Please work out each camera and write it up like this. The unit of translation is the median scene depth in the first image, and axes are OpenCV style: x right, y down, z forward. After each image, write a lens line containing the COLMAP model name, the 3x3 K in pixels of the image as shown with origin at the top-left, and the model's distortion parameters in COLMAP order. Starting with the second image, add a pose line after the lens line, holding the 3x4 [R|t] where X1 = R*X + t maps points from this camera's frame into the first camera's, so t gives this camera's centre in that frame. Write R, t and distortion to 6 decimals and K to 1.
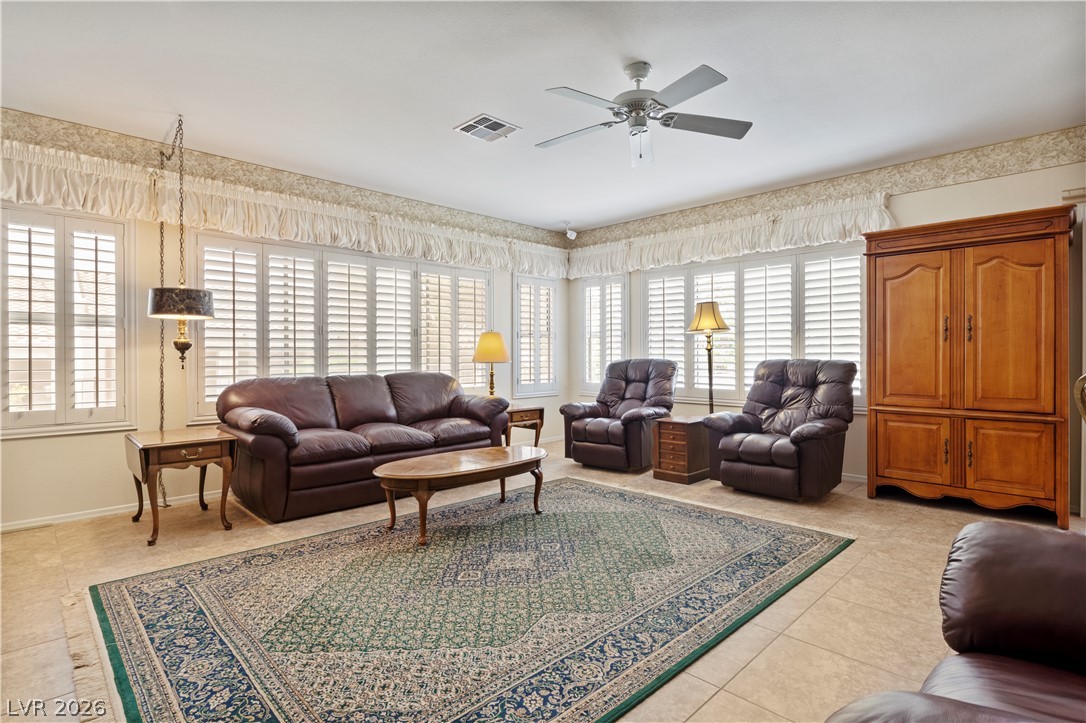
lens RADIAL K [[542.7, 0, 539.7], [0, 542.7, 356.1], [0, 0, 1]] dist [-0.009161, -0.000609]
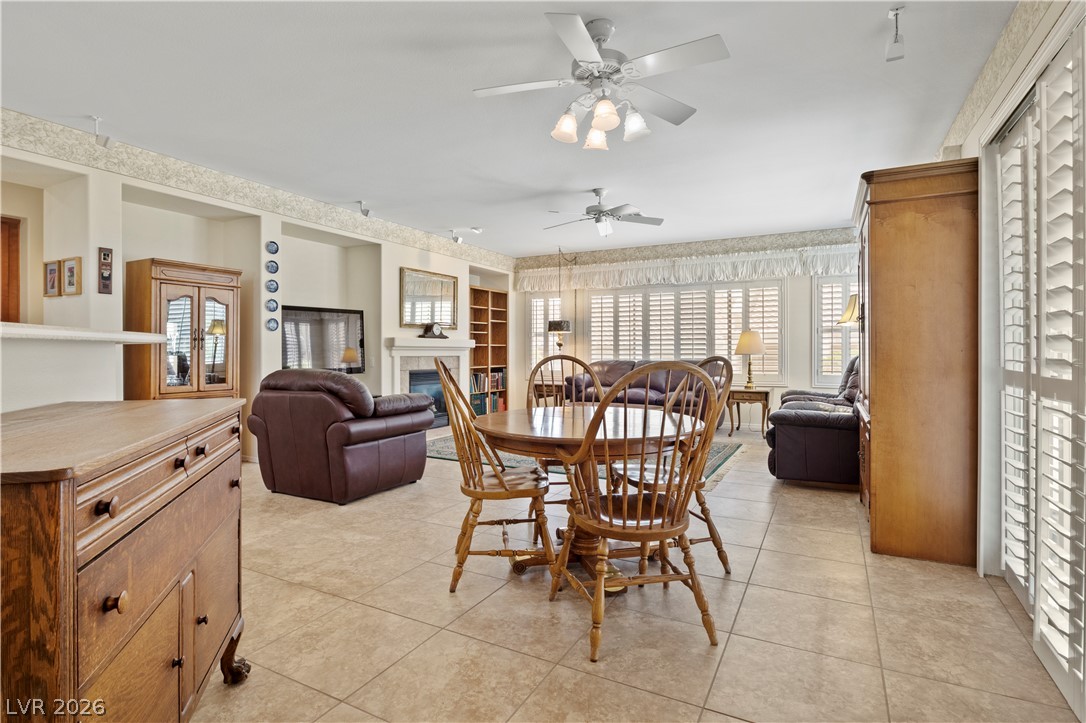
lens RADIAL K [[542.7, 0, 543.5], [0, 542.7, 352.9], [0, 0, 1]] dist [-0.009161, -0.000609]
pose [[0.299850, 0.006992, -0.953961, 1.400171], [-0.002180, 0.999976, 0.006644, 0.001539], [0.953984, 0.000087, 0.299858, 0.204341]]
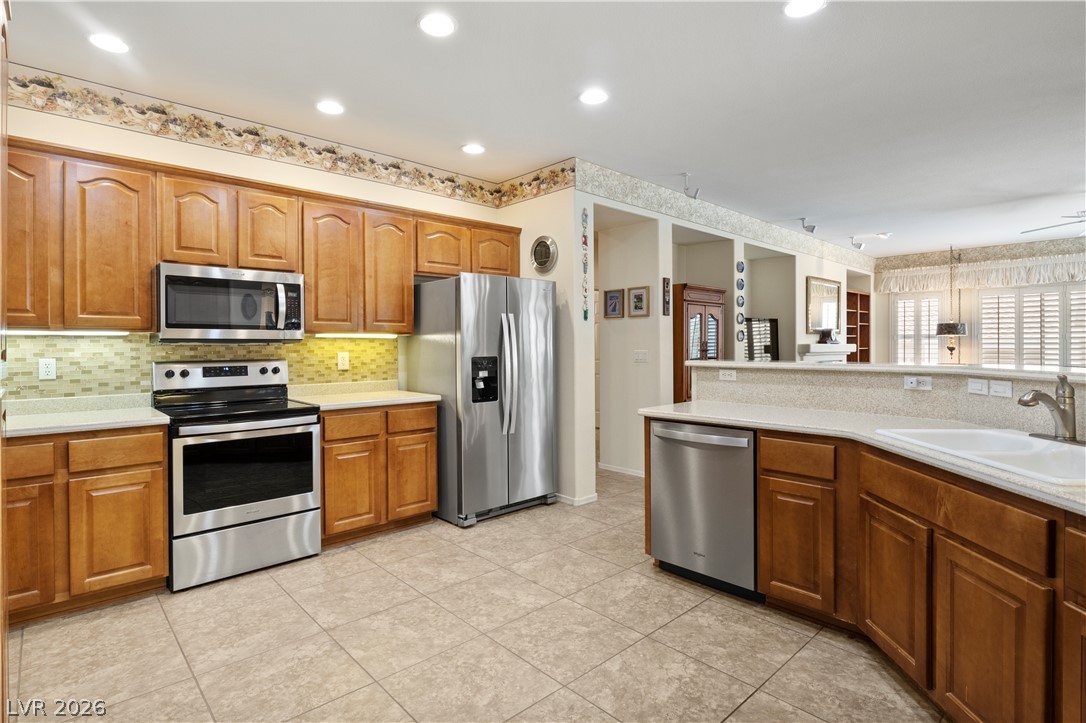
lens RADIAL K [[542.7, 0, 538.8], [0, 542.7, 345.2], [0, 0, 1]] dist [-0.009161, -0.000609]
pose [[-0.037817, 0.003340, -0.999279, 1.446151], [0.001727, 0.999993, 0.003277, -0.037621], [0.999283, -0.001602, -0.037822, -0.543874]]
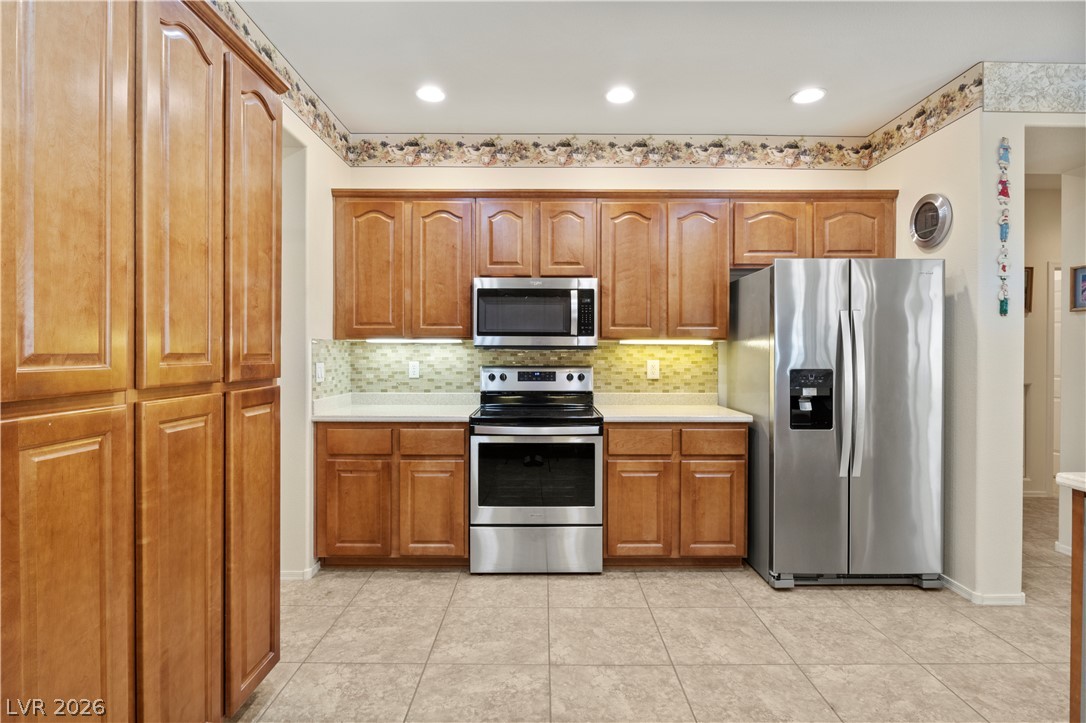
lens RADIAL K [[542.7, 0, 542.9], [0, 542.7, 356.8], [0, 0, 1]] dist [-0.009161, -0.000609]
pose [[-0.703336, 0.006395, -0.710829, 1.249830], [-0.003081, 0.999923, 0.012044, -0.038135], [0.710851, 0.010661, -0.703262, -0.425935]]
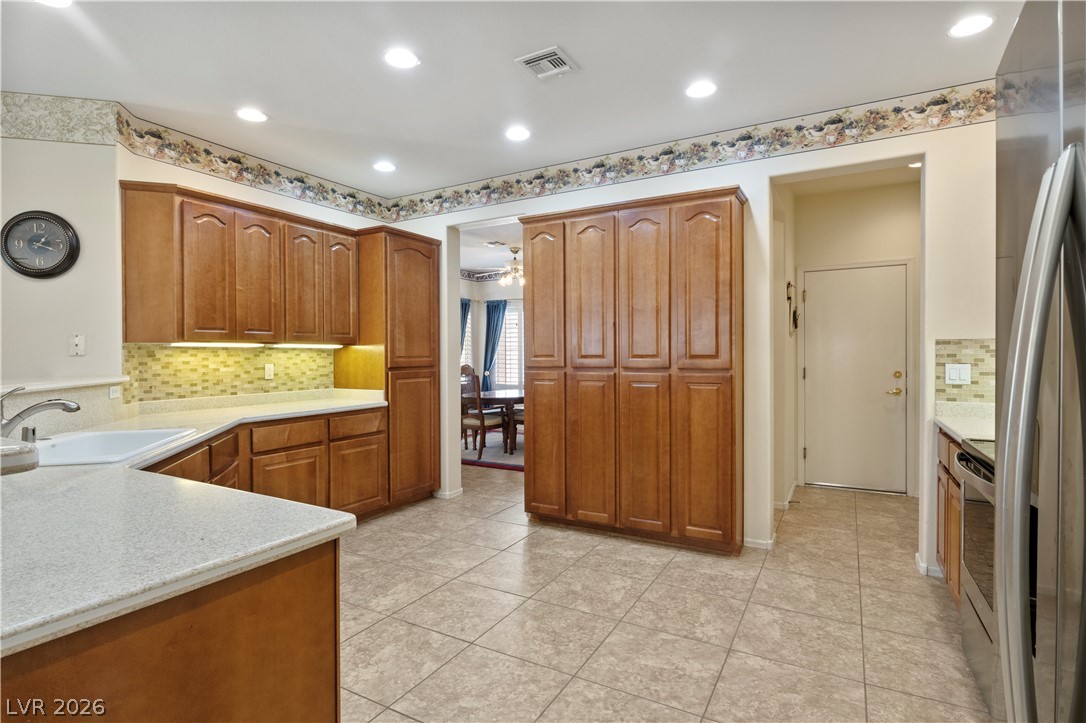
lens RADIAL K [[542.7, 0, 541.8], [0, 542.7, 356.9], [0, 0, 1]] dist [-0.009161, -0.000609]
pose [[-0.280003, -0.002857, 0.959995, 0.357030], [0.008584, 0.999948, 0.005480, -0.037629], [-0.959961, 0.009775, -0.279964, -0.450327]]
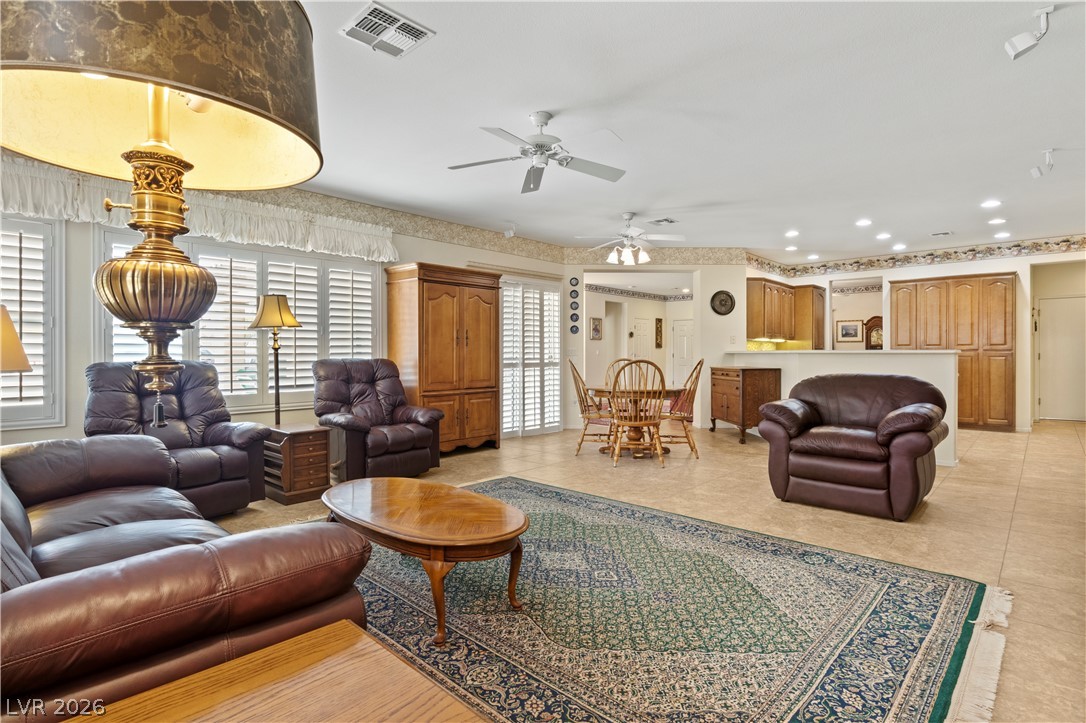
lens RADIAL K [[542.7, 0, 544.2], [0, 542.7, 351.7], [0, 0, 1]] dist [-0.009161, -0.000609]
pose [[-0.044755, 0.005505, 0.998983, -0.766719], [0.003497, 0.999980, -0.005354, -0.001120], [-0.998992, 0.003254, -0.044773, 0.789361]]
